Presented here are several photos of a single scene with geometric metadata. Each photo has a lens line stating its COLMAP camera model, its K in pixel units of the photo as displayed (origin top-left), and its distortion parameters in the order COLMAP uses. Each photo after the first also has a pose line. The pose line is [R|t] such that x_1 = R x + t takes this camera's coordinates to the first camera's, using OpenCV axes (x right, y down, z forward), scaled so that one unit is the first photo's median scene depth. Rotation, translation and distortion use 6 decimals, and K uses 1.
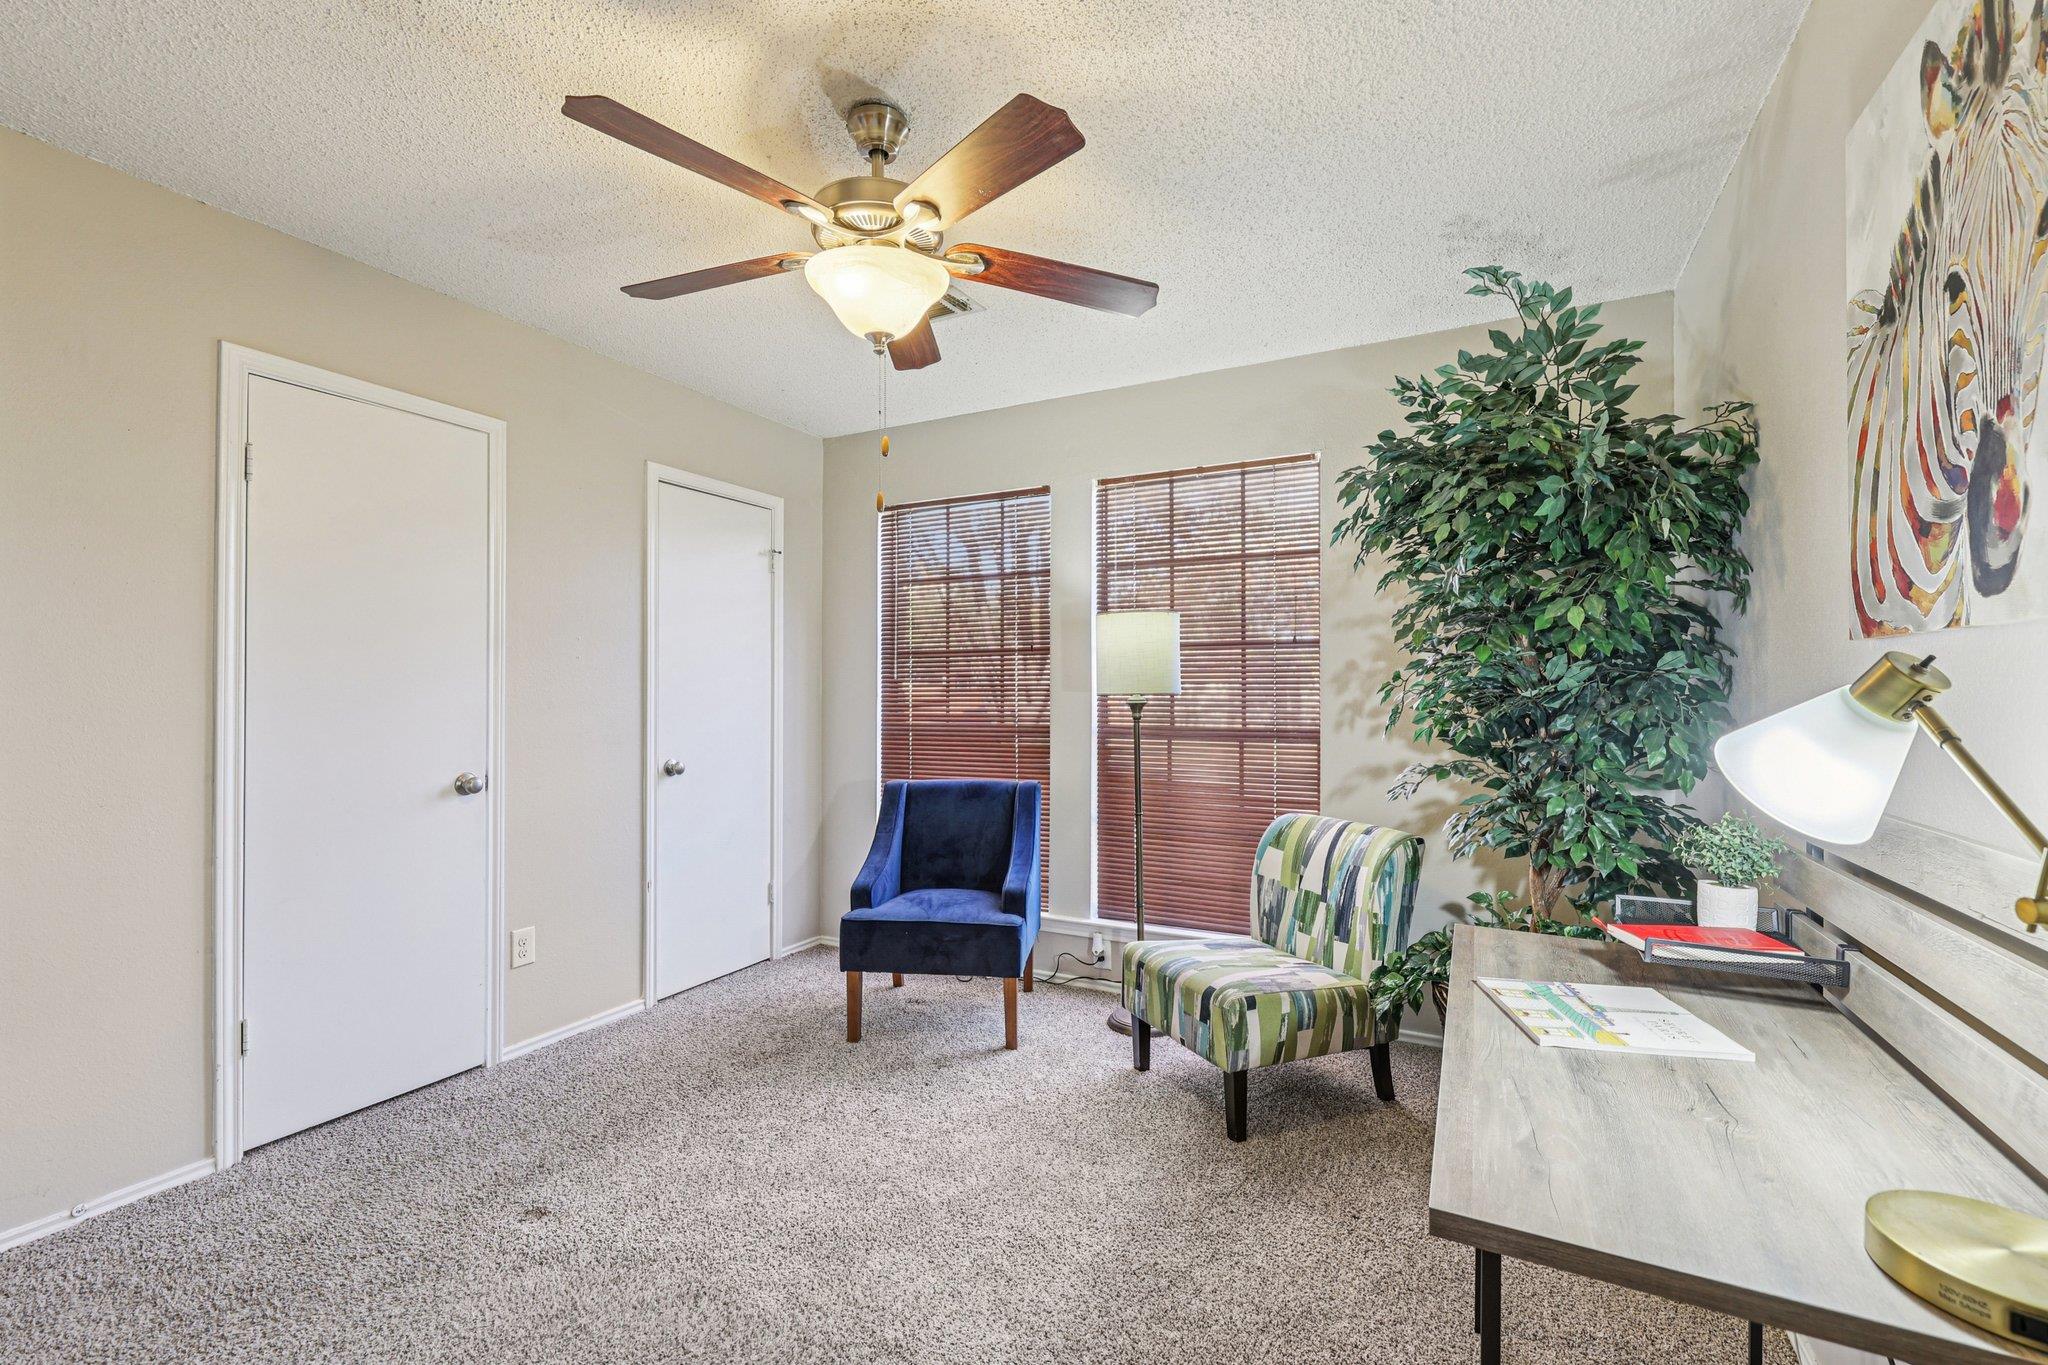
lens RADIAL K [[882.2, 0, 1032.4], [0, 882.2, 675.1], [0, 0, 1]] dist [-0.001301, 0.001120]
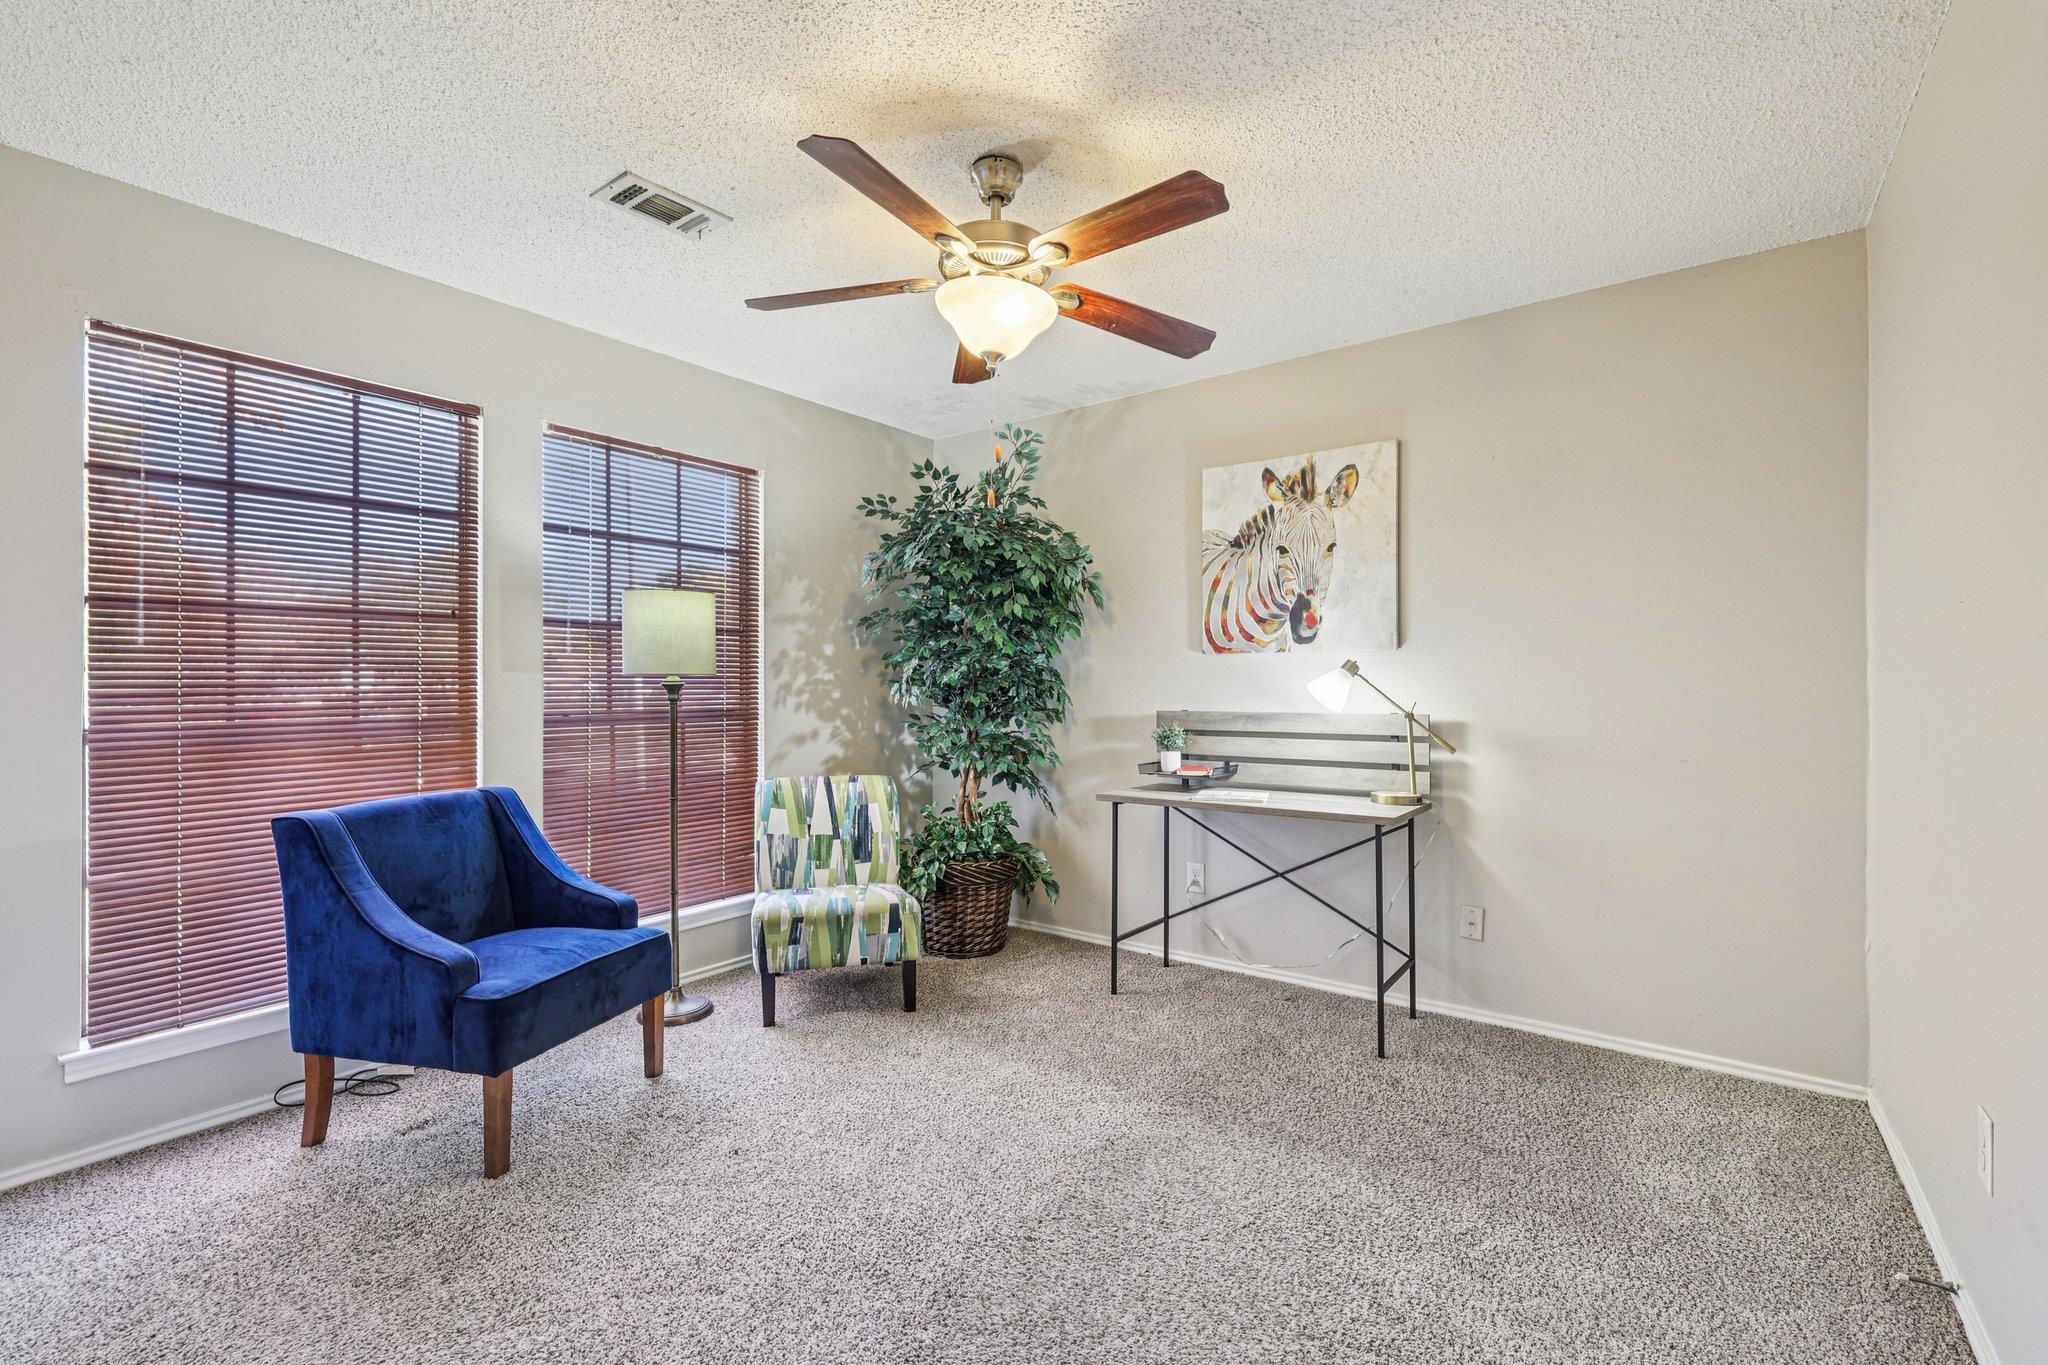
lens RADIAL K [[882.2, 0, 1039.6], [0, 882.2, 679.0], [0, 0, 1]] dist [-0.001301, 0.001120]
pose [[0.150647, 0.005099, 0.988575, -0.881601], [-0.013540, 0.999904, -0.003094, 0.025641], [-0.988495, -0.012919, 0.150701, 0.517372]]
